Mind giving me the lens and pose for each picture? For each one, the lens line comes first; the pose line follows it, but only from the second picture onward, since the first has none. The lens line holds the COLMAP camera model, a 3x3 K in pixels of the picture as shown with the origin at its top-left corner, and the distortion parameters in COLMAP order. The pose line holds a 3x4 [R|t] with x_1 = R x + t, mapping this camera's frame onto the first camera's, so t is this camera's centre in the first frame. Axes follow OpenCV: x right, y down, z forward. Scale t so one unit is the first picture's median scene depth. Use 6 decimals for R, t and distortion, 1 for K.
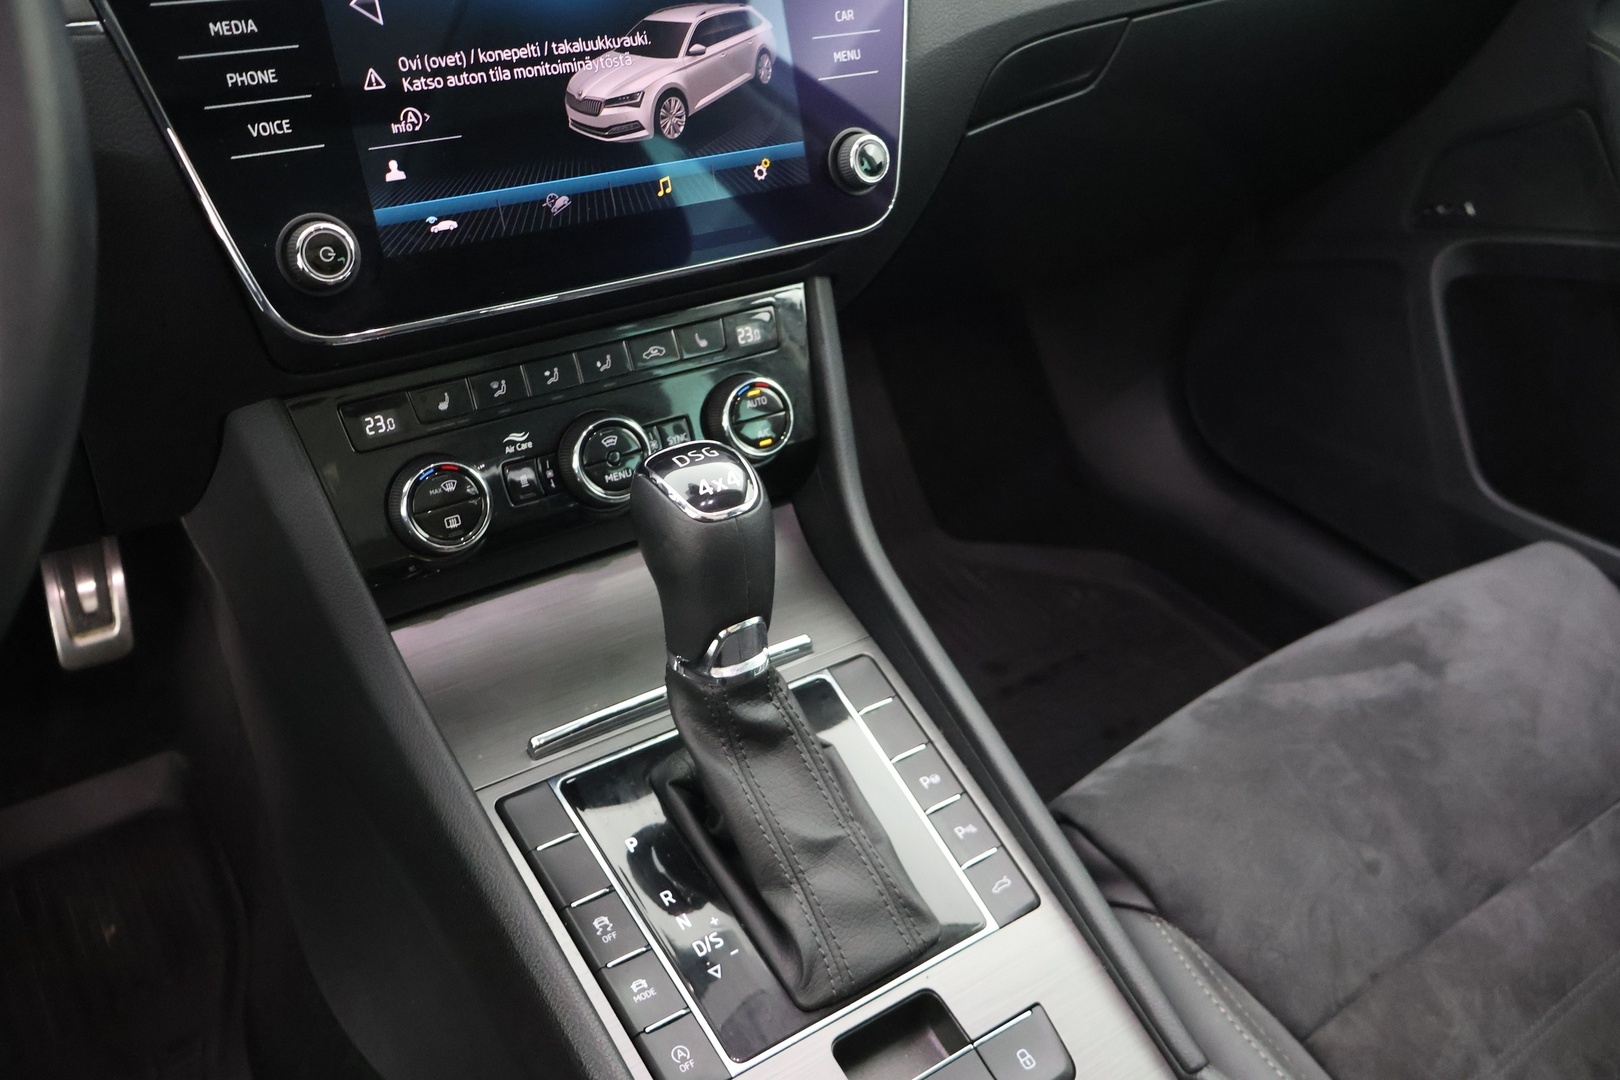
lens RADIAL K [[1314.8, 0, 810.0], [0, 1314.8, 540.0], [0, 0, 1]] dist [-0.022160, -0.000140]
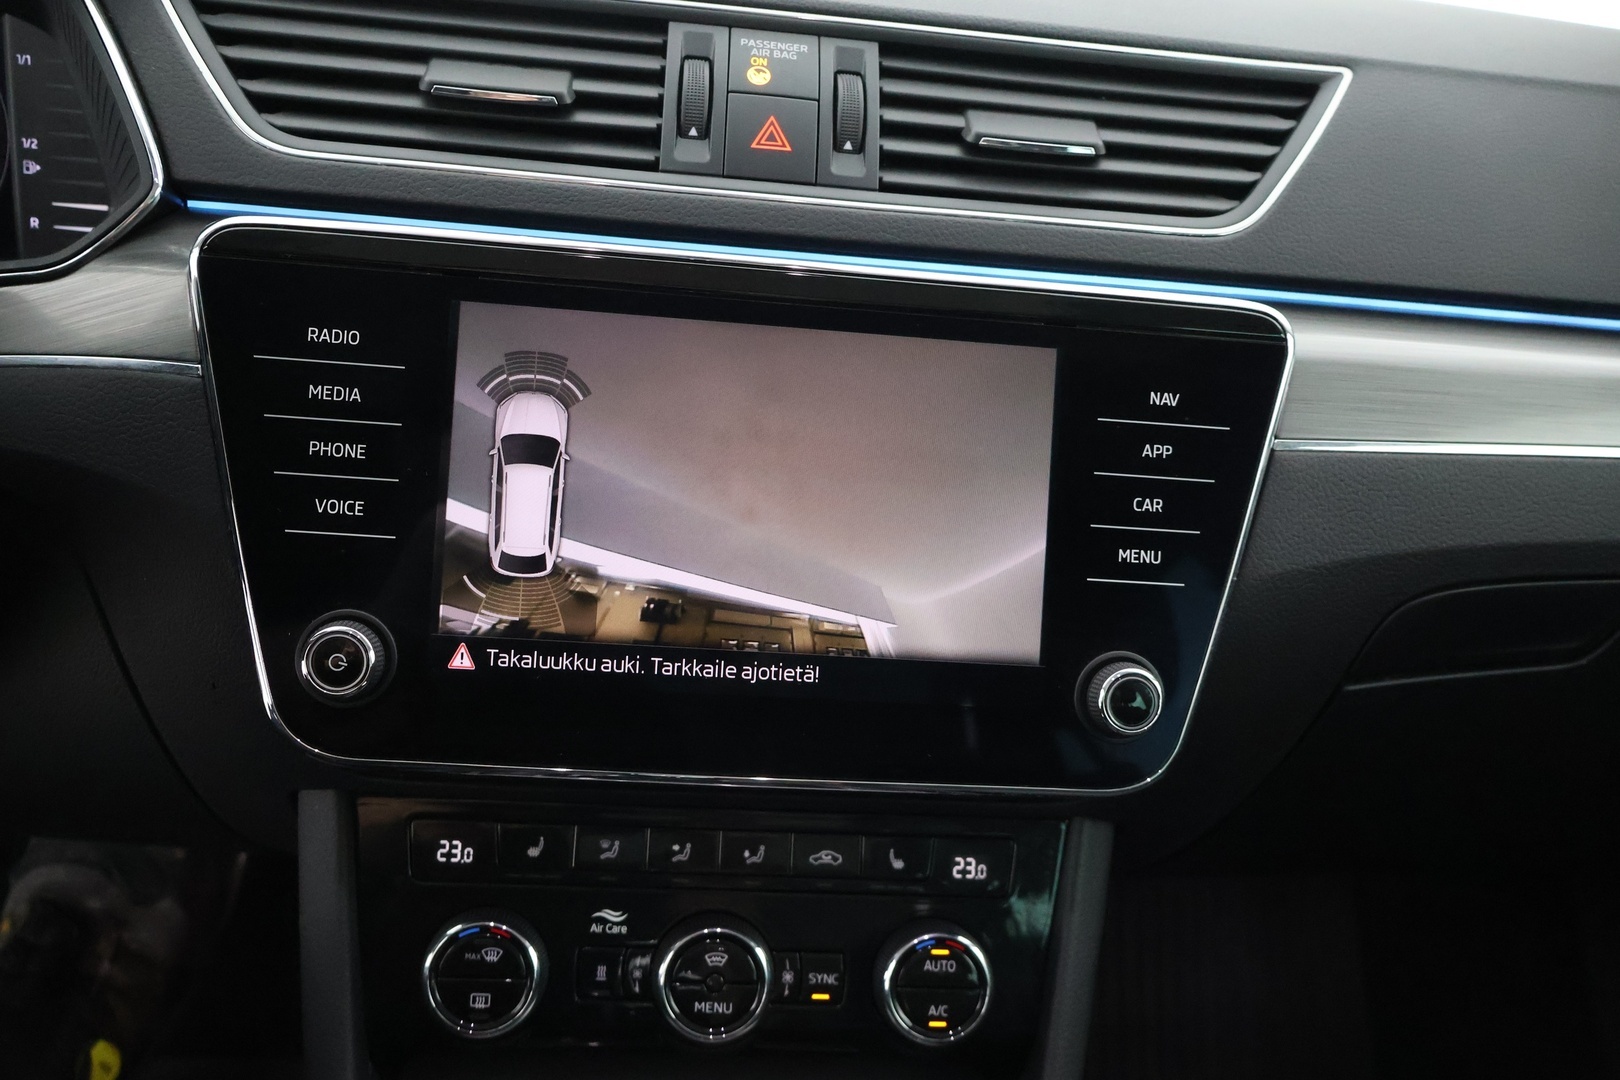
lens RADIAL K [[1340.0, 0, 810.0], [0, 1340.0, 540.0], [0, 0, 1]] dist [-0.000369, 0.001742]
pose [[0.871553, 0.208176, -0.443911, 0.198774], [-0.318609, 0.928639, -0.190047, -0.178988], [0.372670, 0.307071, 0.875685, 0.278042]]
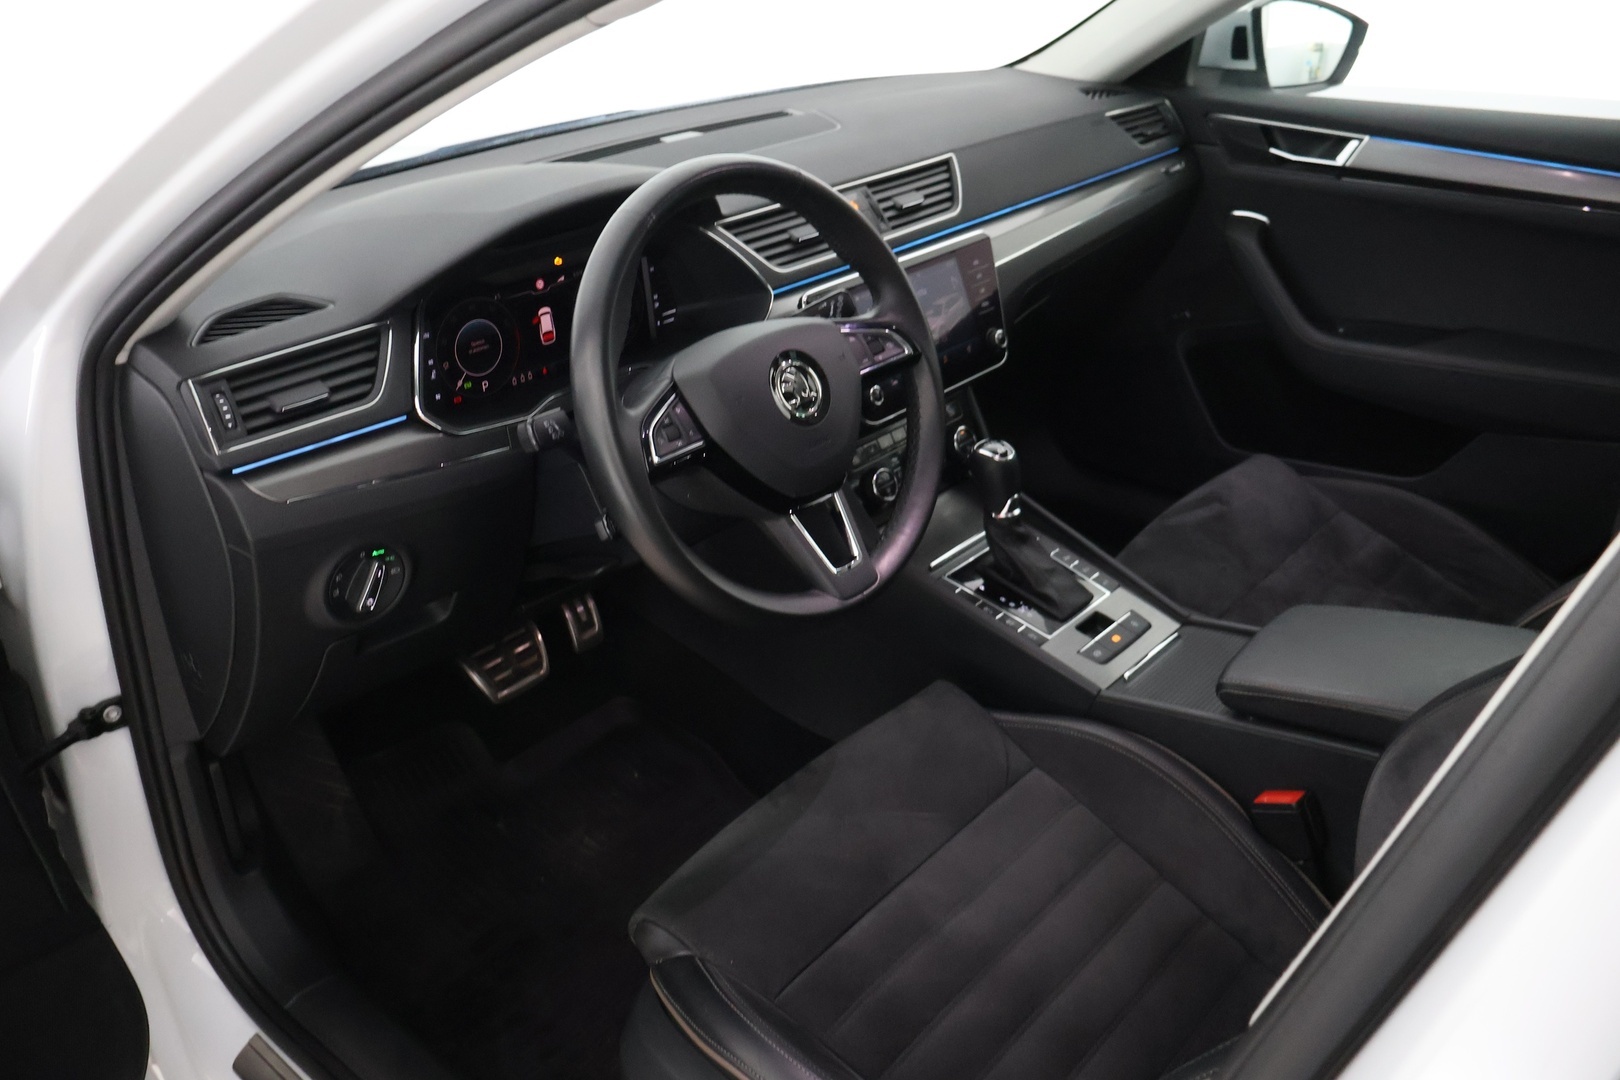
lens RADIAL K [[1340.0, 0, 810.0], [0, 1340.0, 540.0], [0, 0, 1]] dist [-0.000369, 0.001742]
pose [[0.964692, -0.177832, 0.194280, -0.898846], [0.198461, 0.975752, -0.092309, 0.282446], [-0.173153, 0.127607, 0.976593, -1.515074]]
